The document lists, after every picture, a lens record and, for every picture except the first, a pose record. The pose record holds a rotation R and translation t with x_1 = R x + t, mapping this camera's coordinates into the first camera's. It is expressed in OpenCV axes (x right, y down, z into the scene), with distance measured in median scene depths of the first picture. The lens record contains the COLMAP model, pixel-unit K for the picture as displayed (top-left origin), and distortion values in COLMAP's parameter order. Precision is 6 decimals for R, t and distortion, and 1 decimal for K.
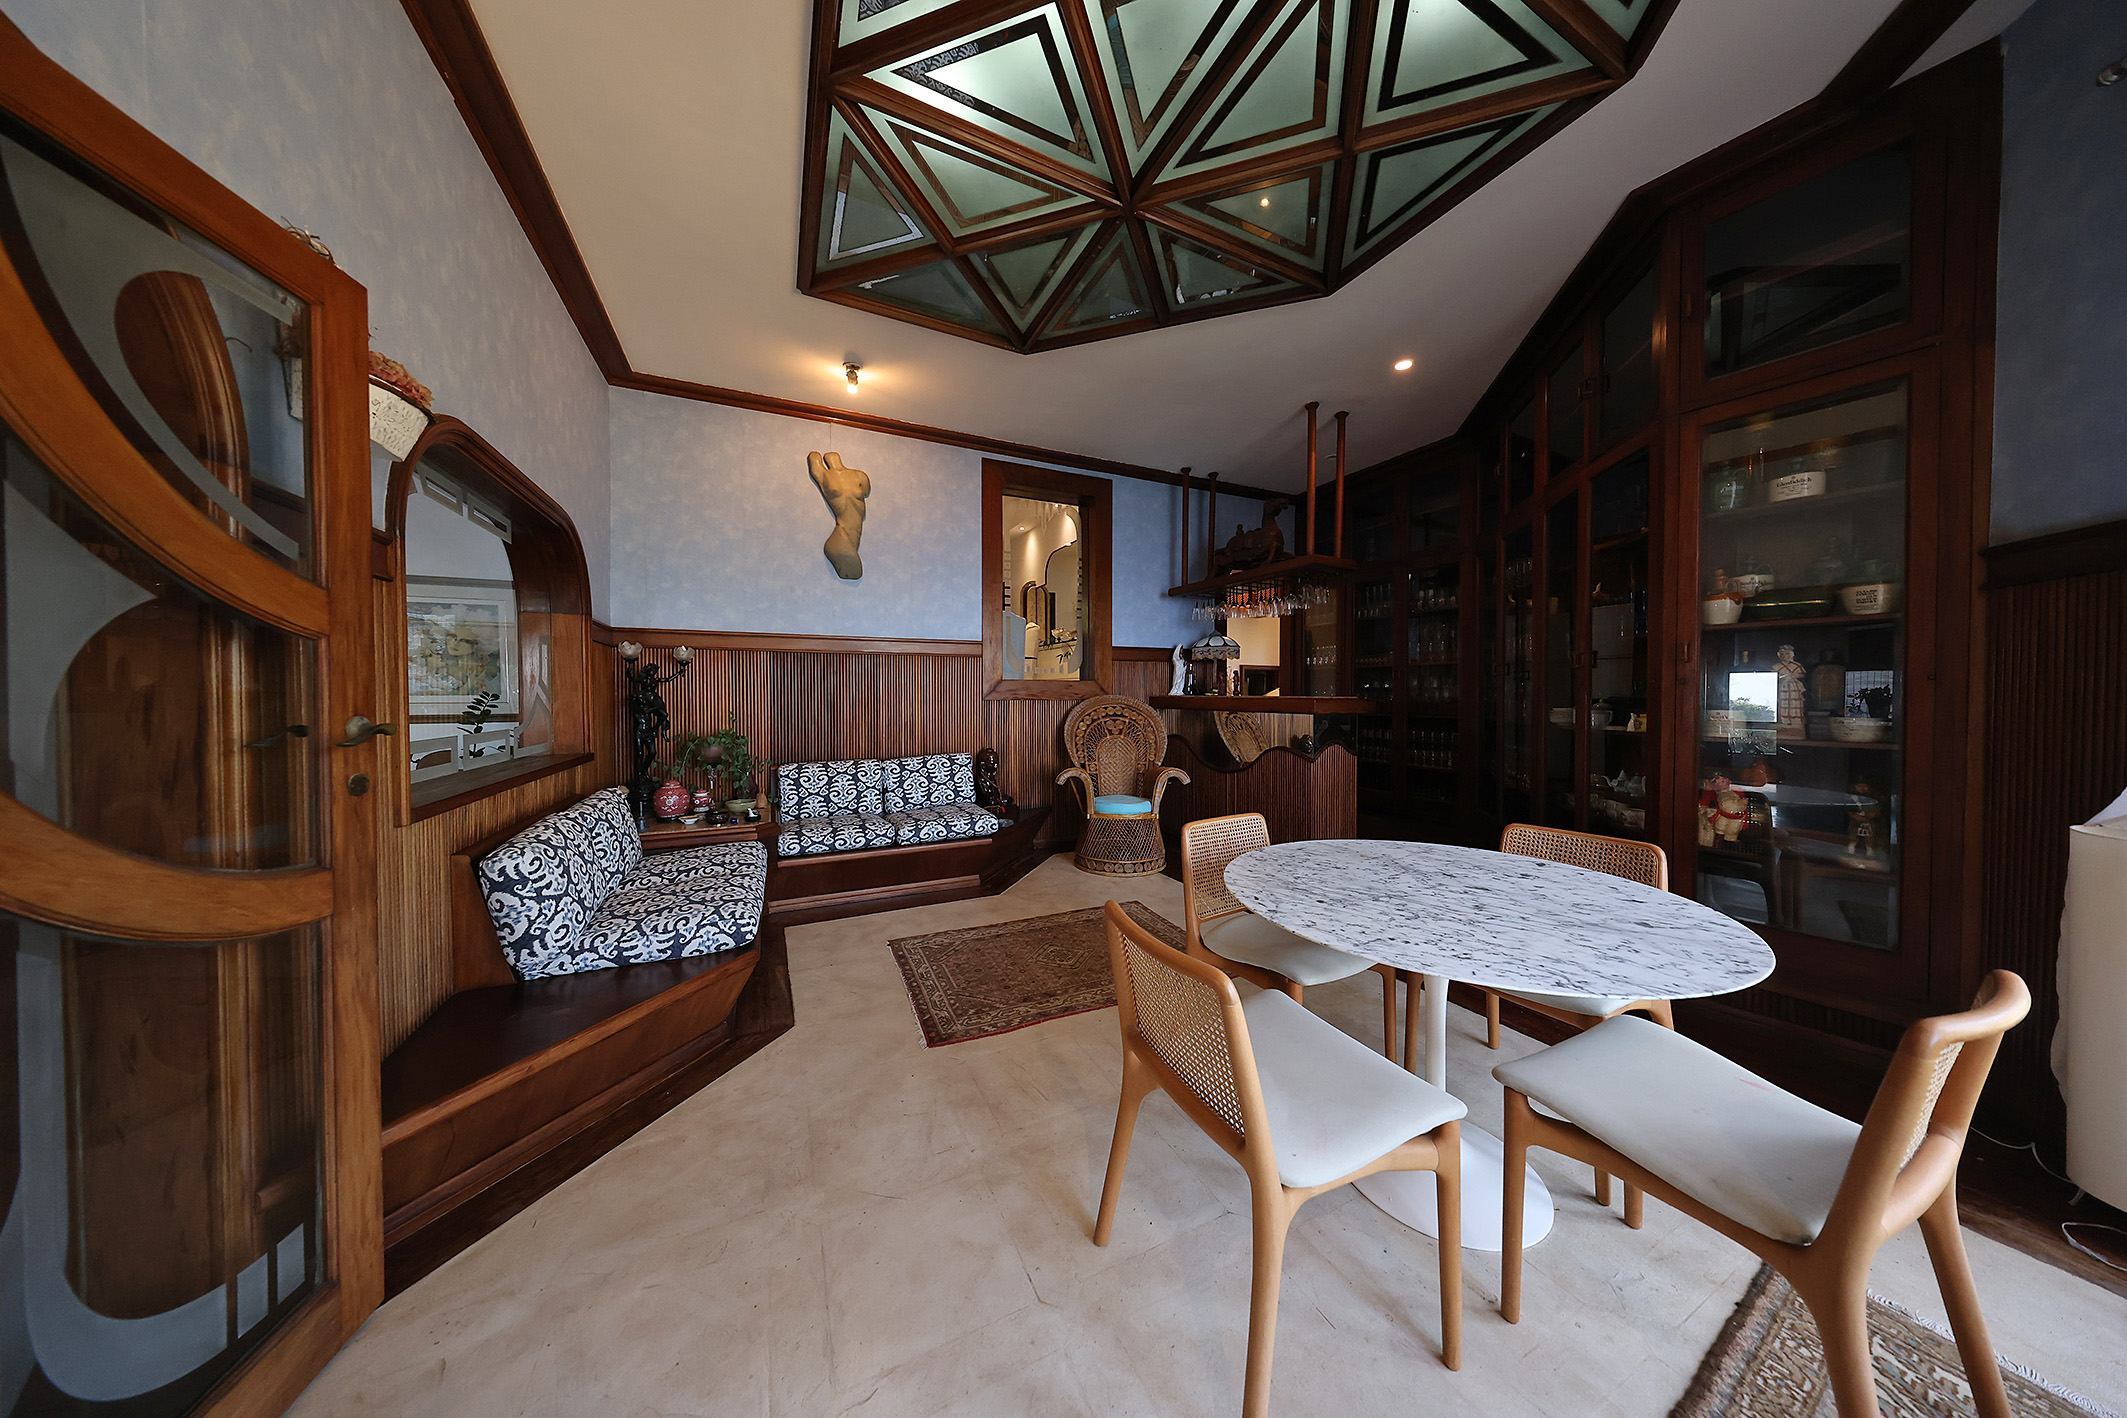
lens RADIAL K [[615.9, 0, 1070.2], [0, 615.9, 704.7], [0, 0, 1]] dist [0.001645, 0.000015]
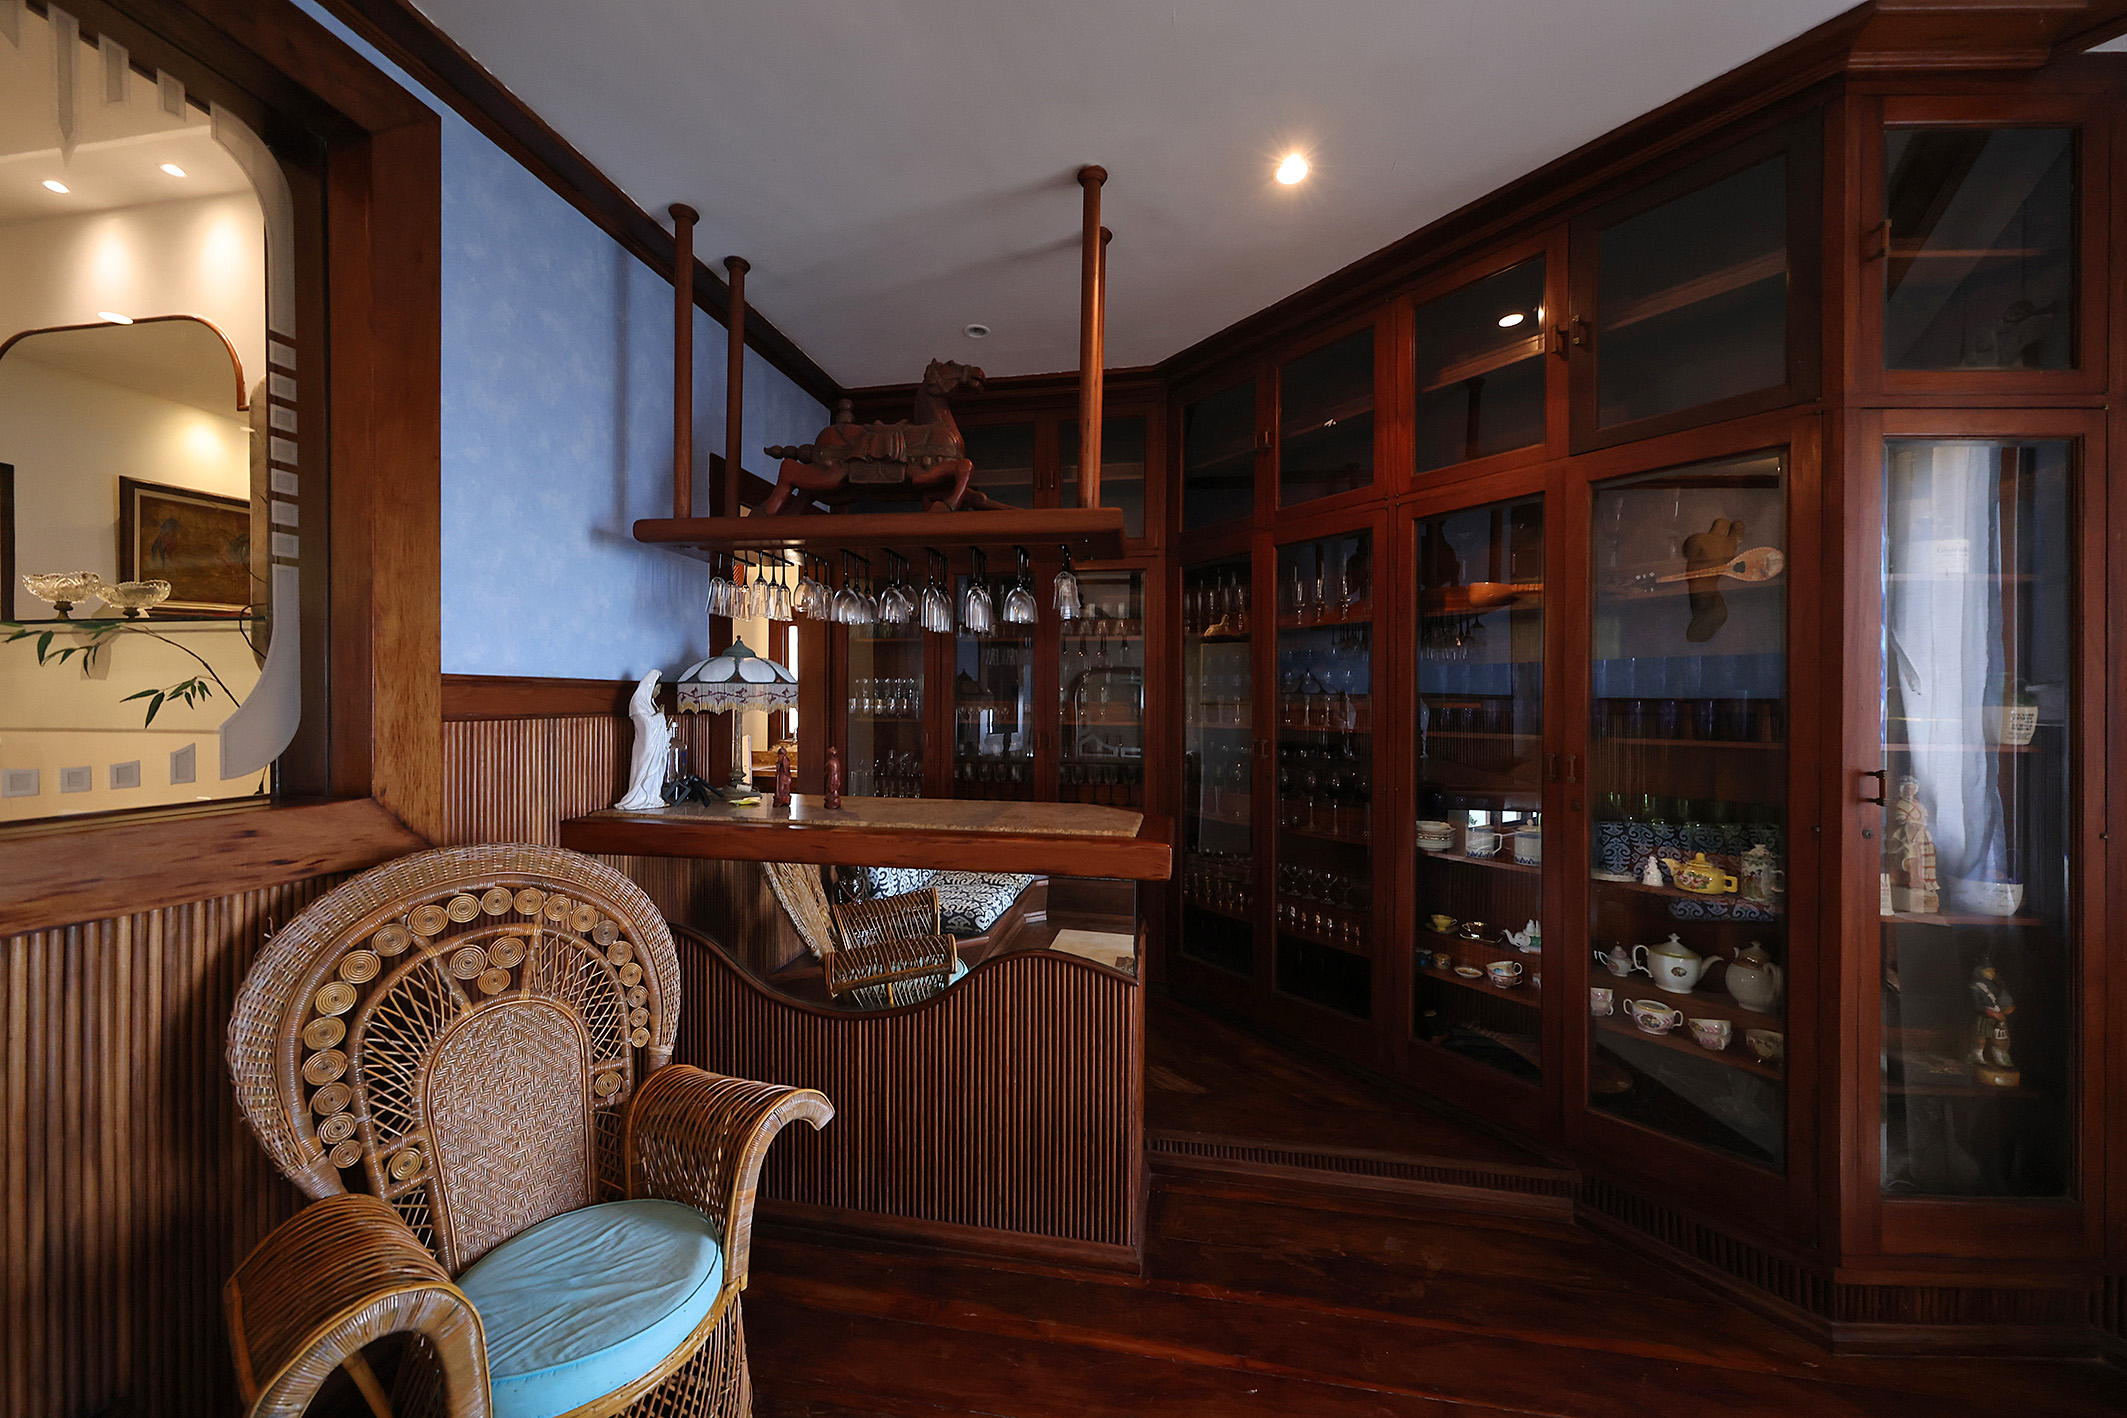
lens RADIAL K [[775.0, 0, 1072.5], [0, 775.0, 706.7], [0, 0, 1]] dist [0.000179, 0.000235]
pose [[0.593164, 0.005837, 0.805061, -0.052081], [0.009972, 0.999844, -0.014597, -0.069144], [-0.805020, 0.016686, 0.593013, 0.526520]]
